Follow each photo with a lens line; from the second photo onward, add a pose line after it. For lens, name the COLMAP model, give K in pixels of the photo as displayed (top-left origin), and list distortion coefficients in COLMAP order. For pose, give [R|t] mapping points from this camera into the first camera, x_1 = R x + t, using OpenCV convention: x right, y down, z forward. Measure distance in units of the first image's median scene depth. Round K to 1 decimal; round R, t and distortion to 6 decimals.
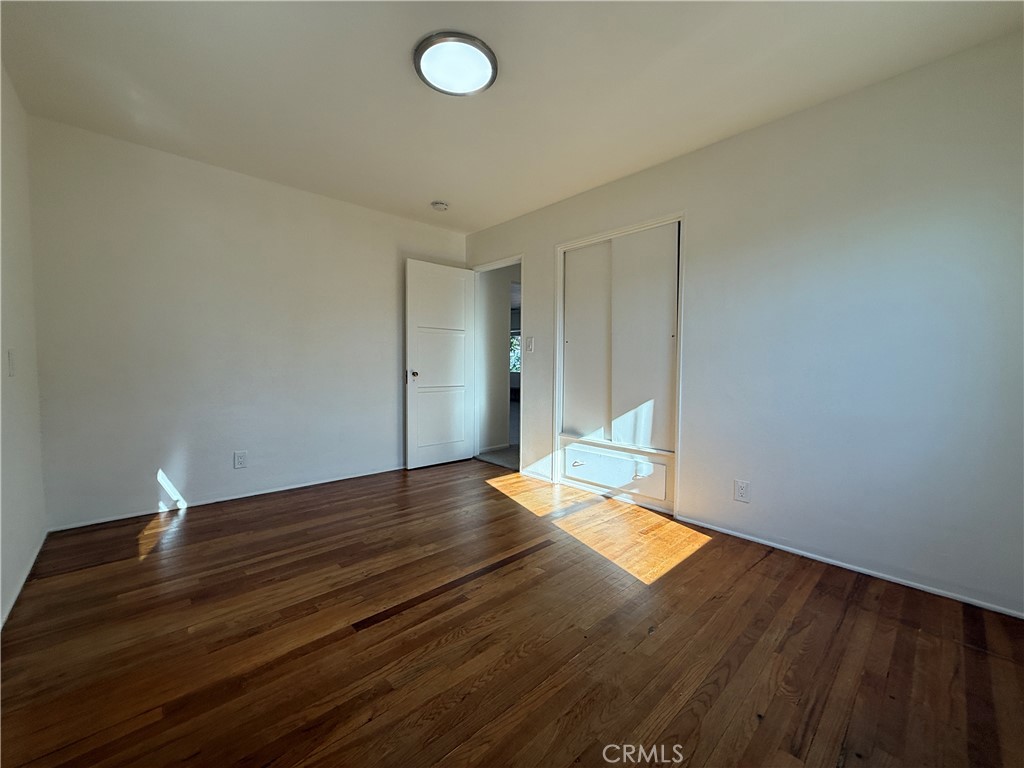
lens RADIAL K [[409.3, 0, 512.0], [0, 409.3, 384.0], [0, 0, 1]] dist [-0.001398, 0.000087]
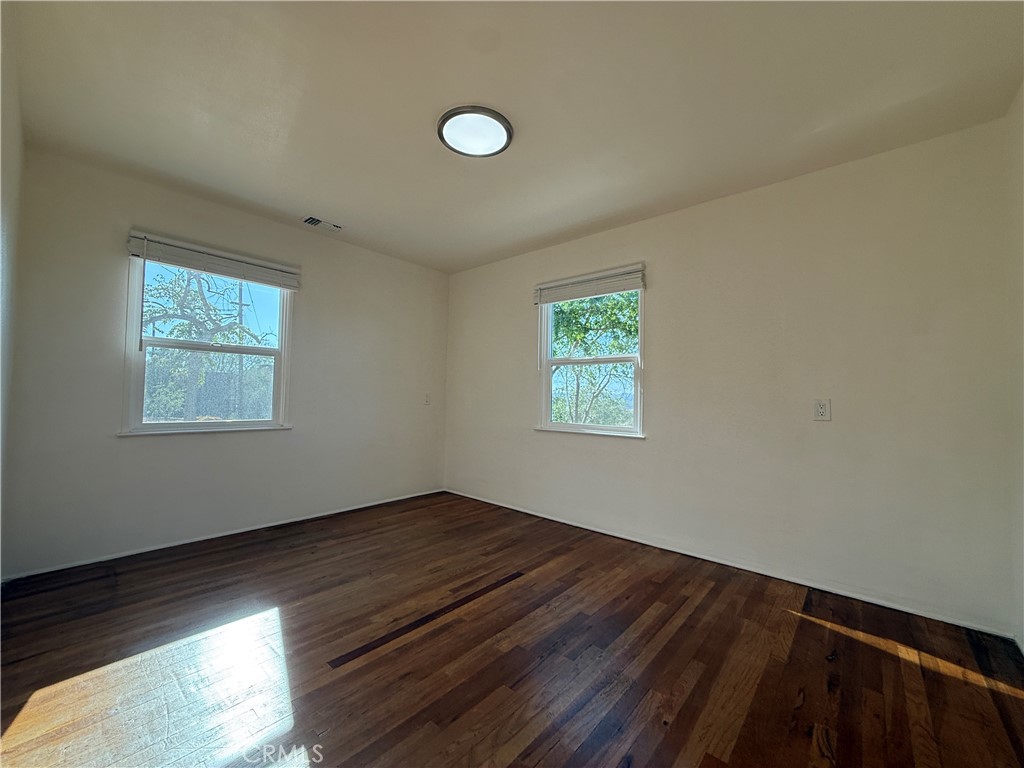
lens RADIAL K [[409.3, 0, 512.0], [0, 409.3, 384.0], [0, 0, 1]] dist [-0.001398, 0.000087]
pose [[-0.994349, -0.032728, -0.100990, -0.152253], [-0.034489, 0.999281, 0.015746, -0.127742], [0.100402, 0.019140, -0.994763, 2.259108]]
